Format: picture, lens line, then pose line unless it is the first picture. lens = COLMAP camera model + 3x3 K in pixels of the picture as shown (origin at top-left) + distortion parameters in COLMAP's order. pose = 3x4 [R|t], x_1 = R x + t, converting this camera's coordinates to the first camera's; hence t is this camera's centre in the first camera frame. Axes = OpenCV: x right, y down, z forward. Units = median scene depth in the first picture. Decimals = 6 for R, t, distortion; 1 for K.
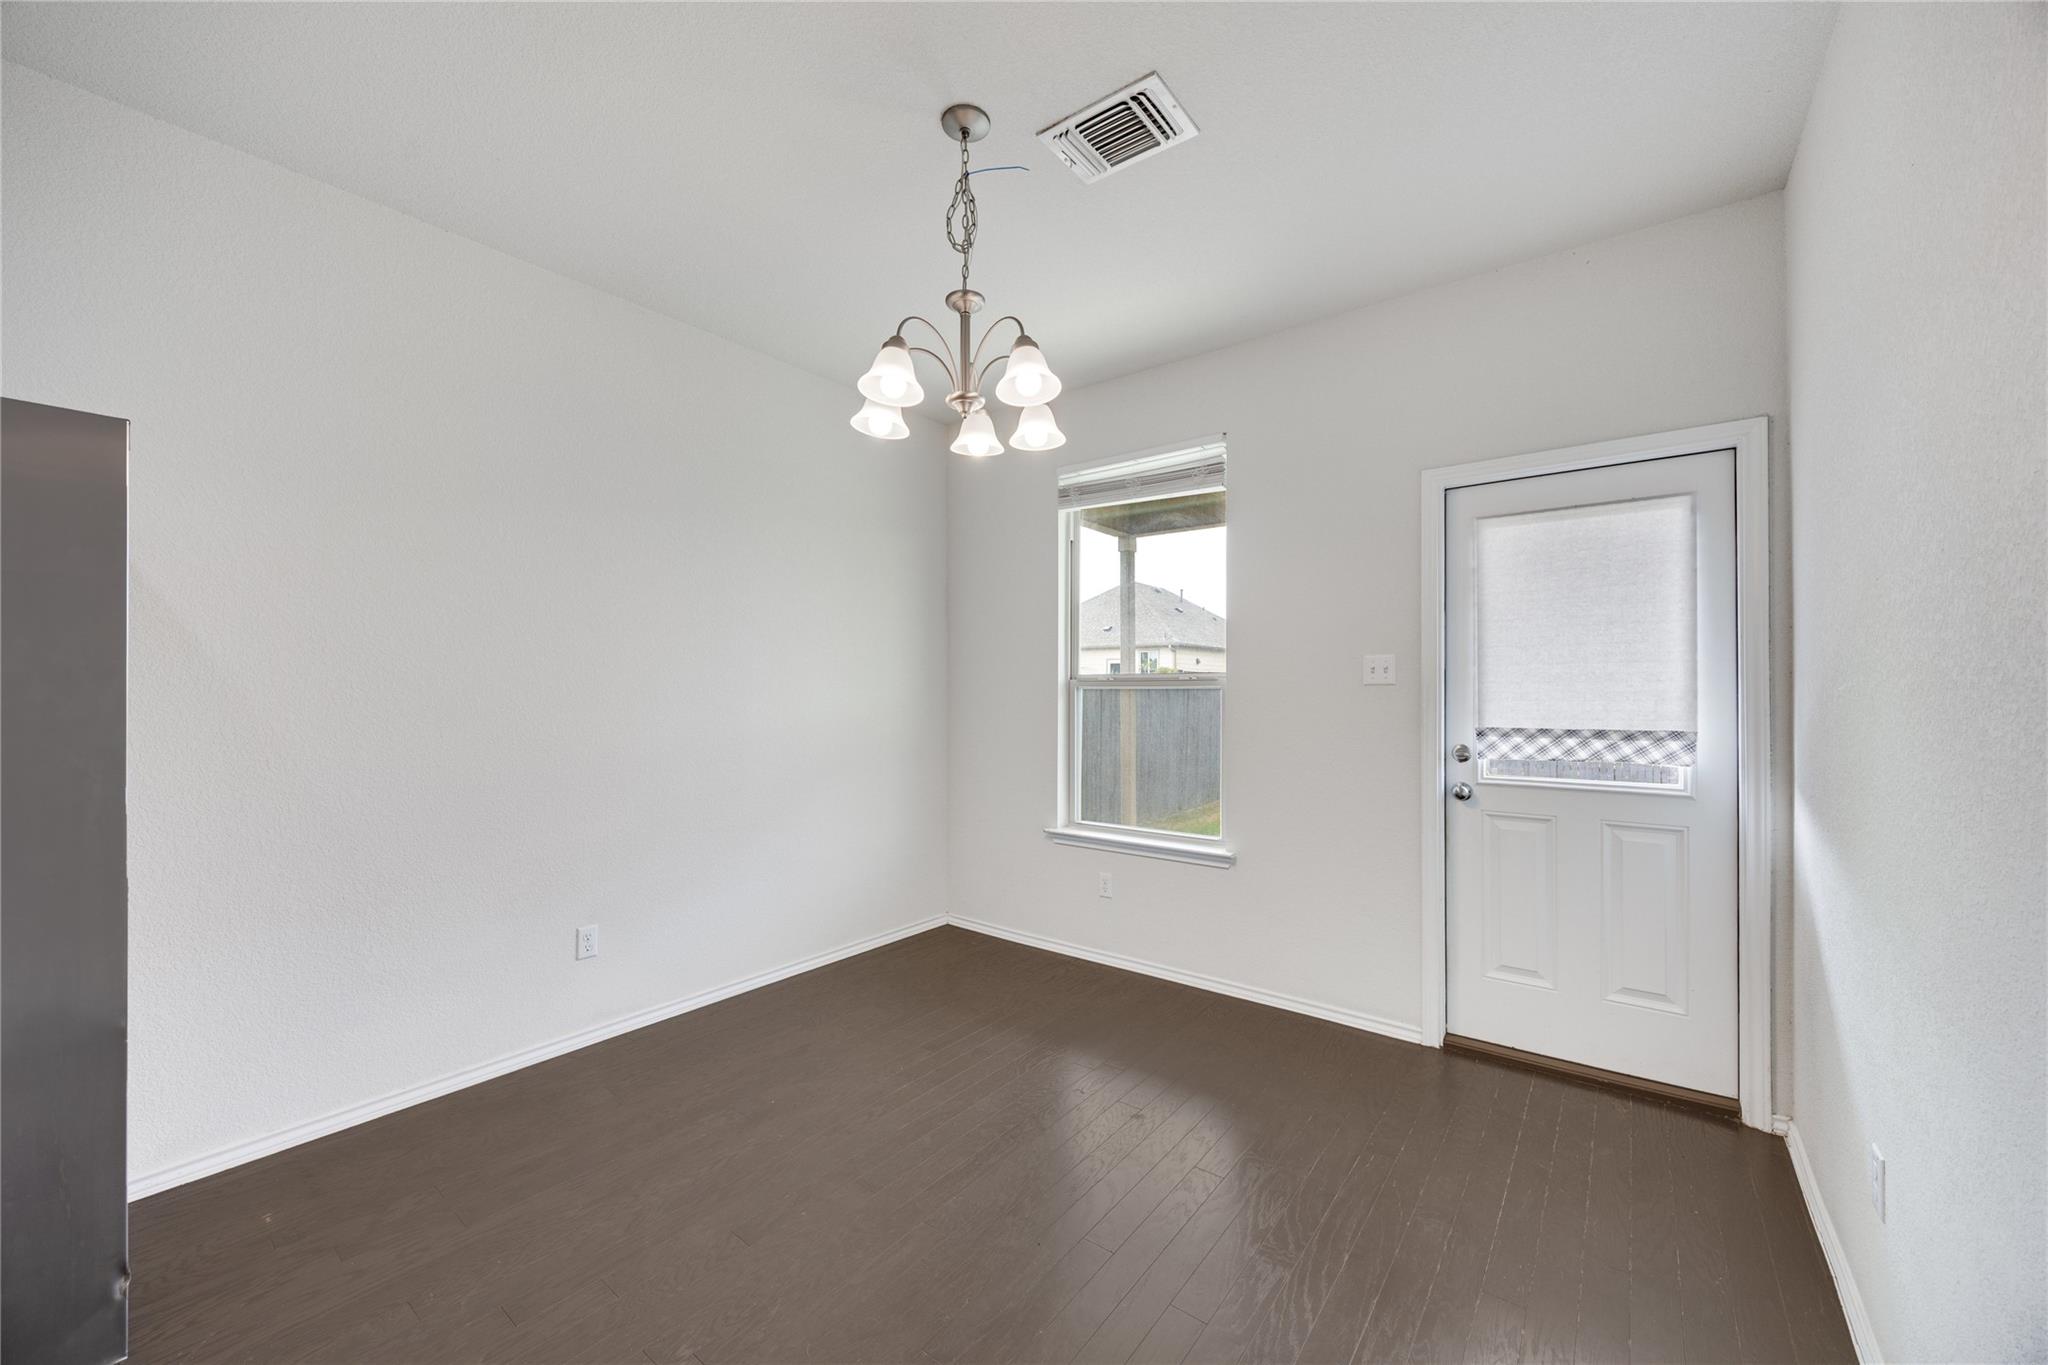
lens RADIAL K [[783.9, 0, 1018.1], [0, 783.9, 688.3], [0, 0, 1]] dist [-0.002380, -0.000857]
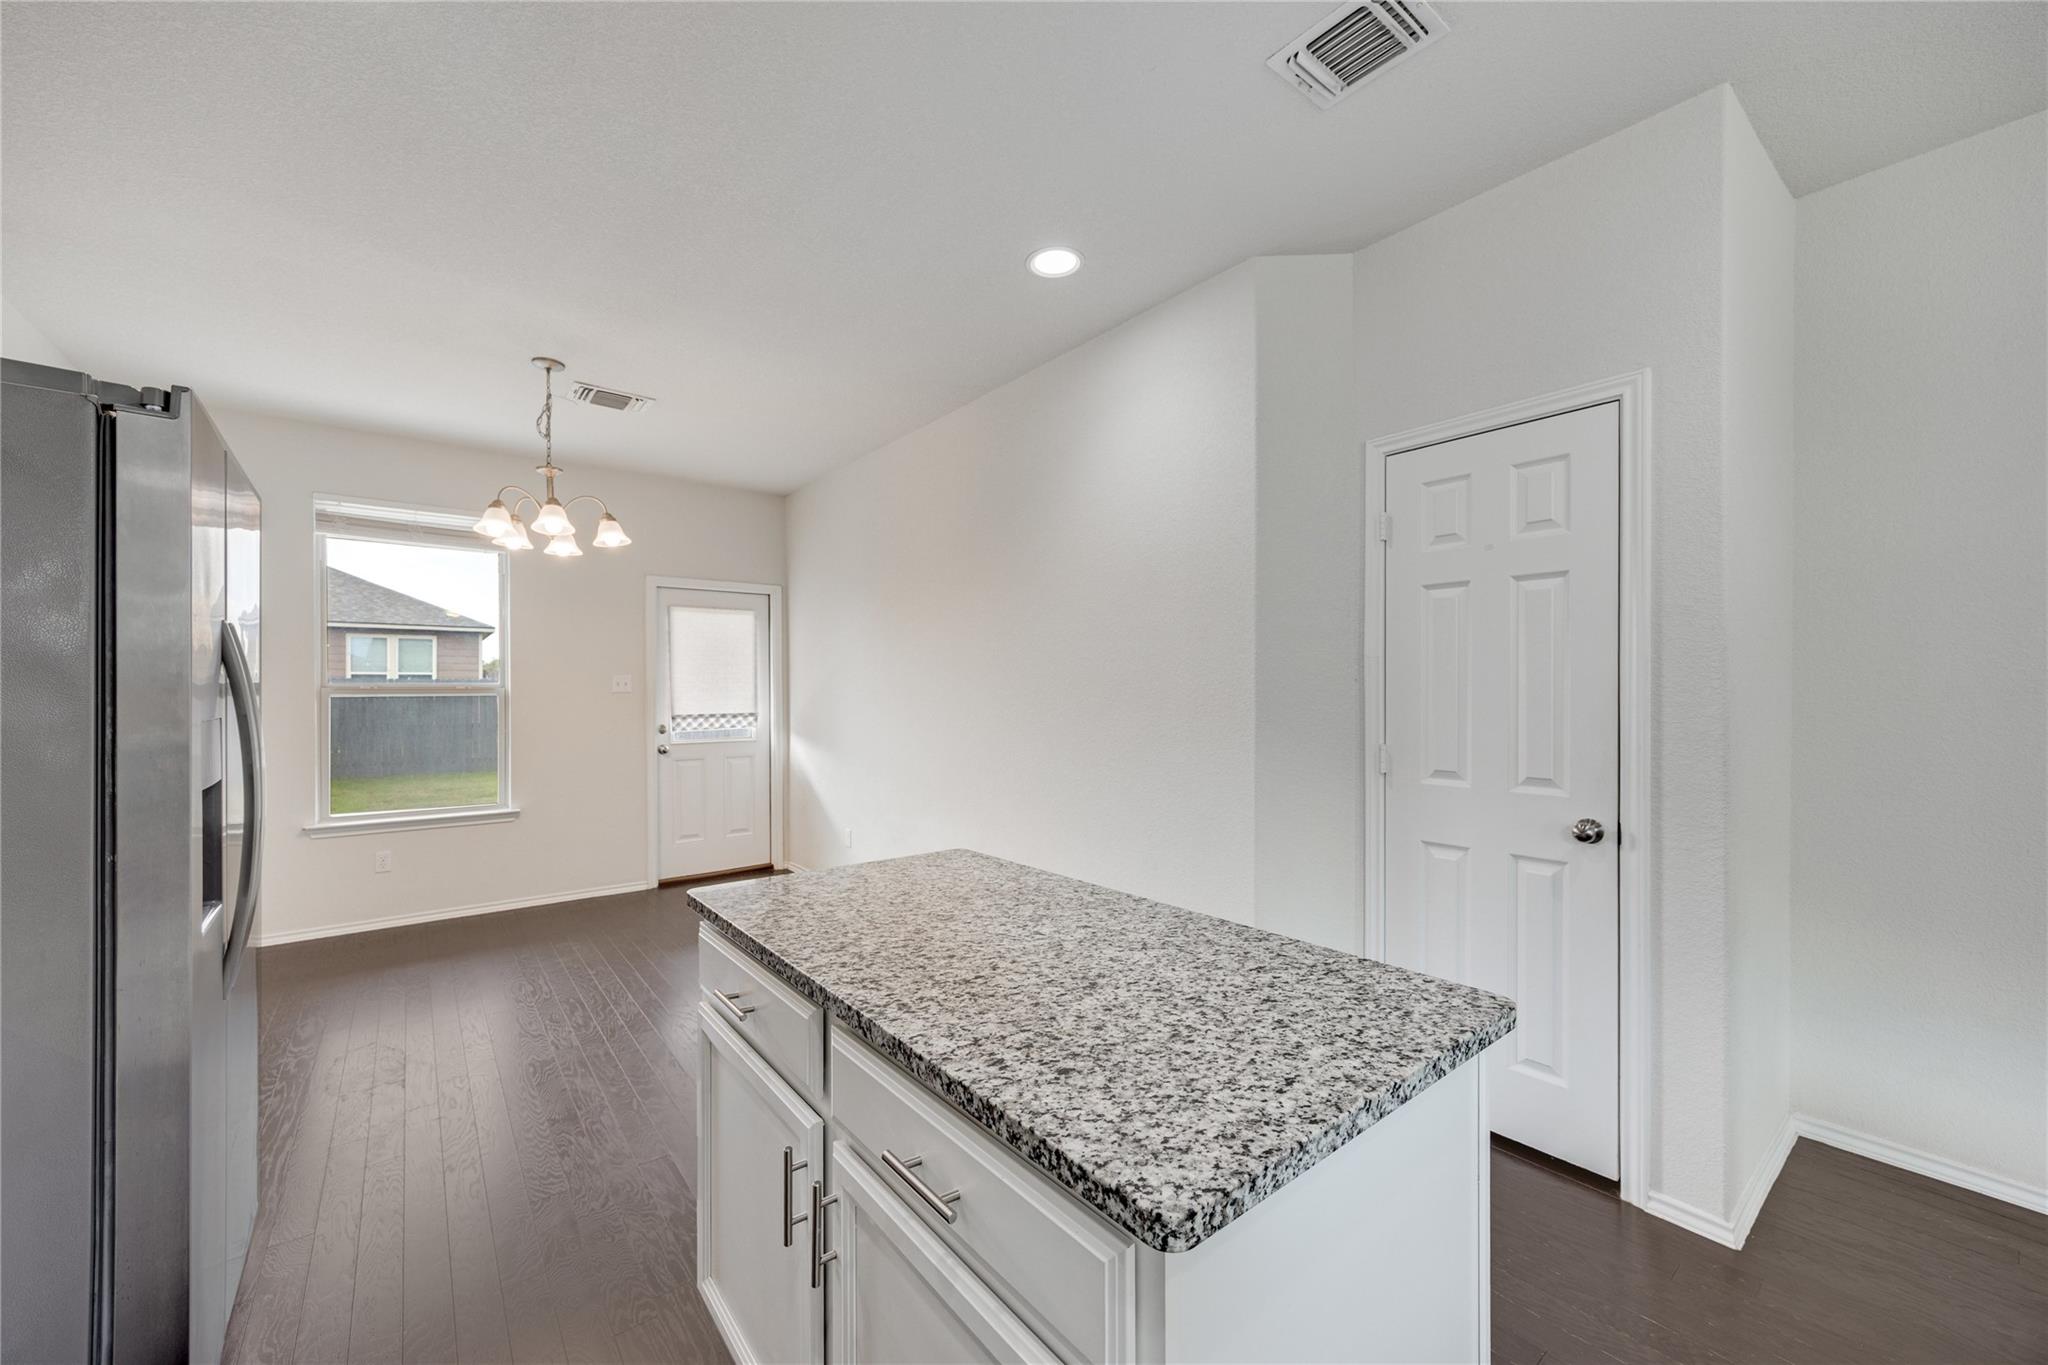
lens RADIAL K [[783.9, 0, 1021.7], [0, 783.9, 698.1], [0, 0, 1]] dist [-0.002380, -0.000857]
pose [[0.256083, -0.006735, 0.966631, -1.089444], [0.001747, 0.999977, 0.006504, -0.002513], [-0.966653, 0.000023, 0.256089, -0.331092]]
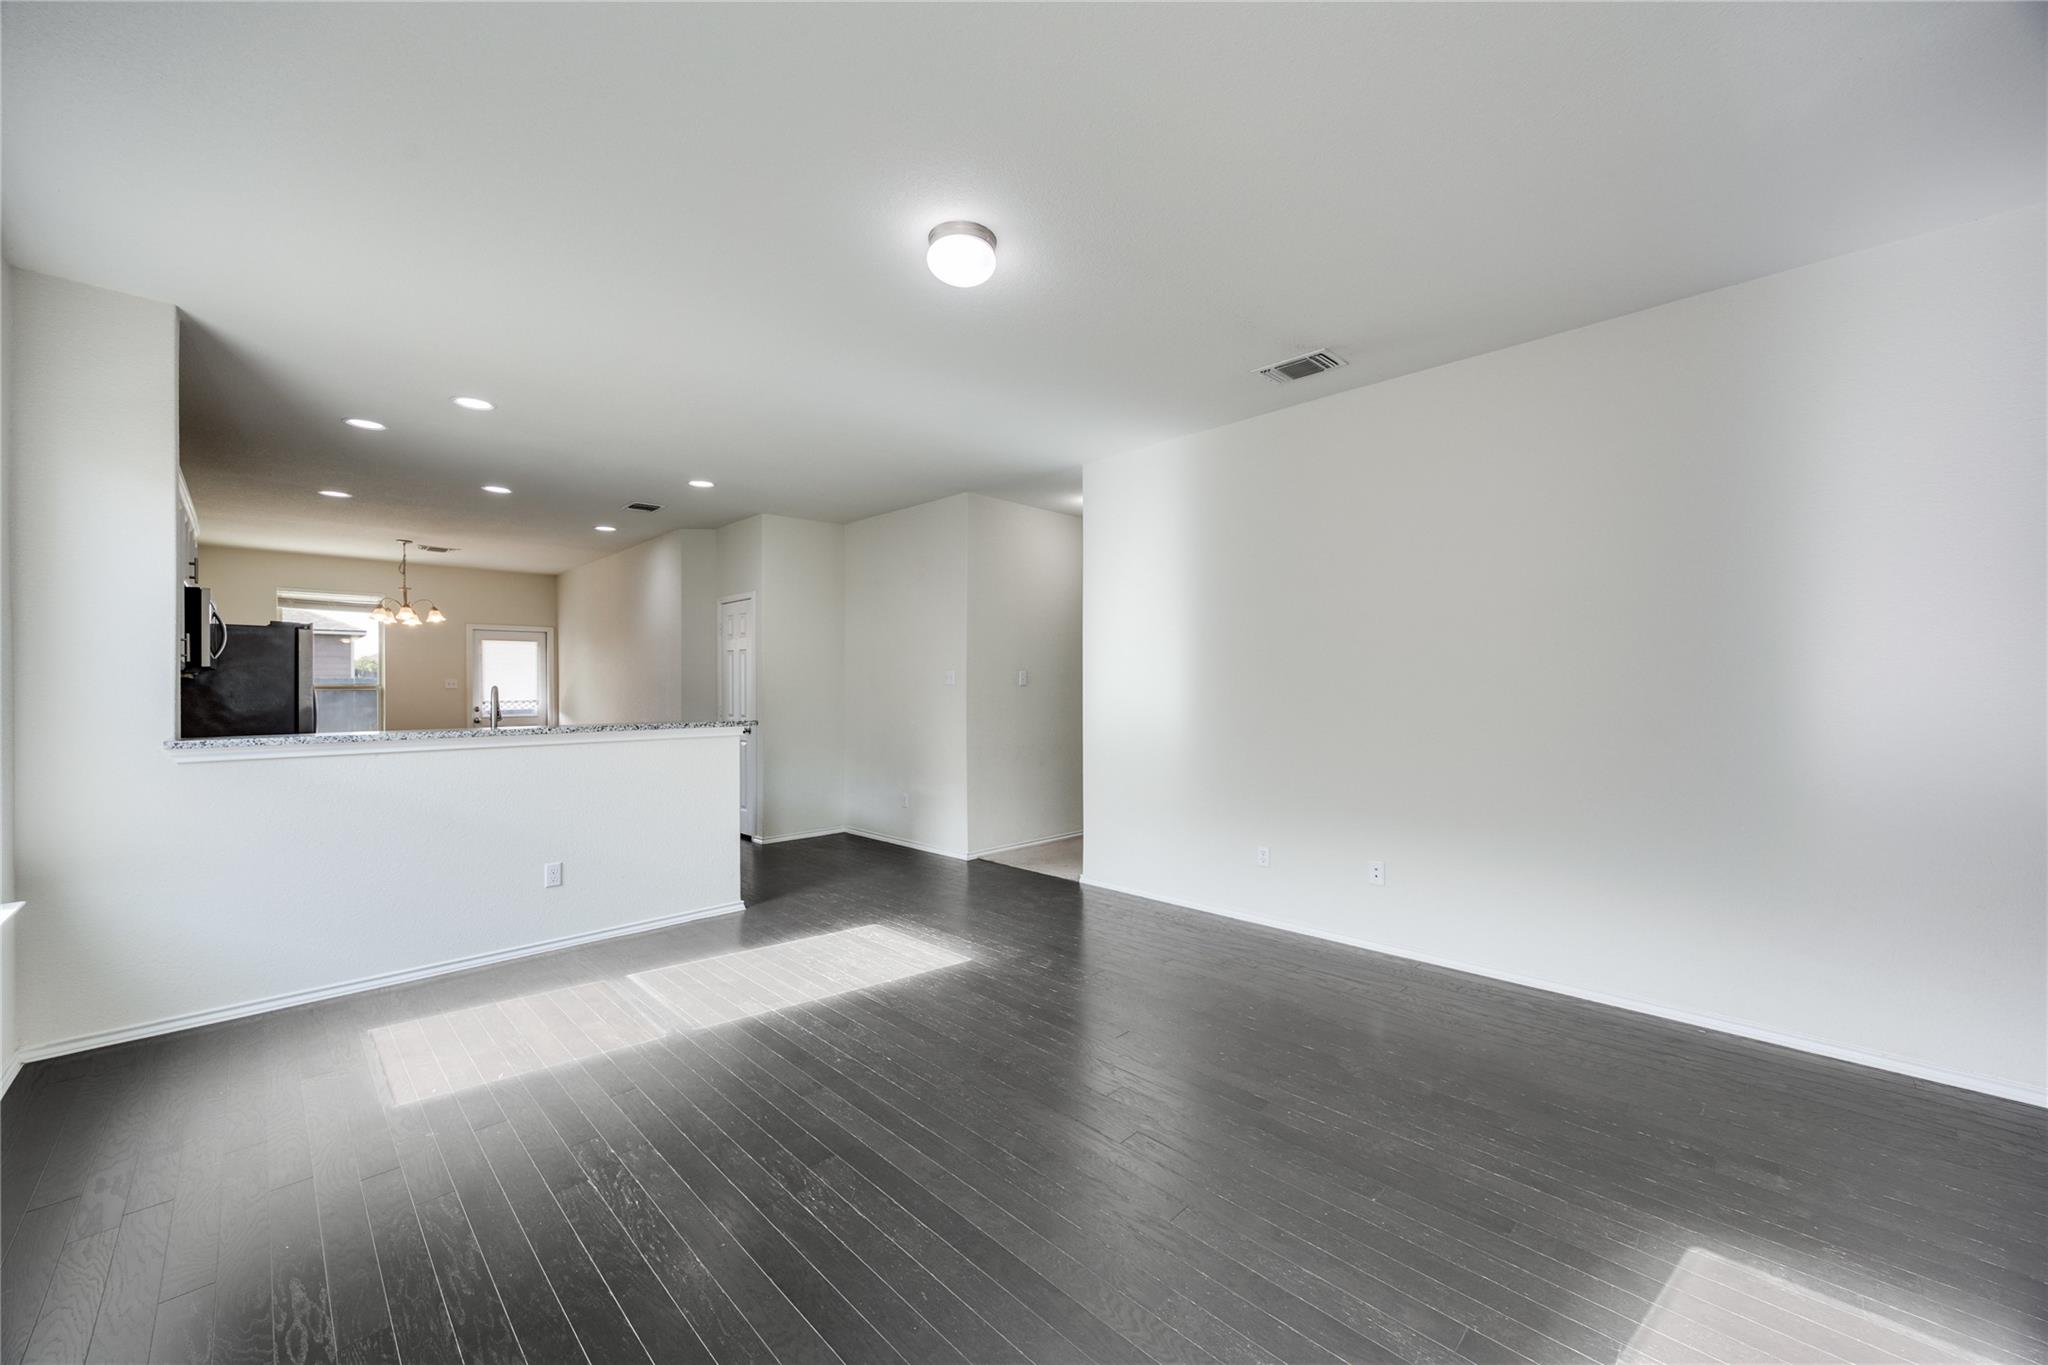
lens RADIAL K [[783.9, 0, 1025.8], [0, 783.9, 687.2], [0, 0, 1]] dist [-0.002380, -0.000857]
pose [[0.146652, 0.002789, 0.989184, -2.544036], [0.003640, 0.999988, -0.003359, 0.007690], [-0.989181, 0.004093, 0.146640, -1.921569]]
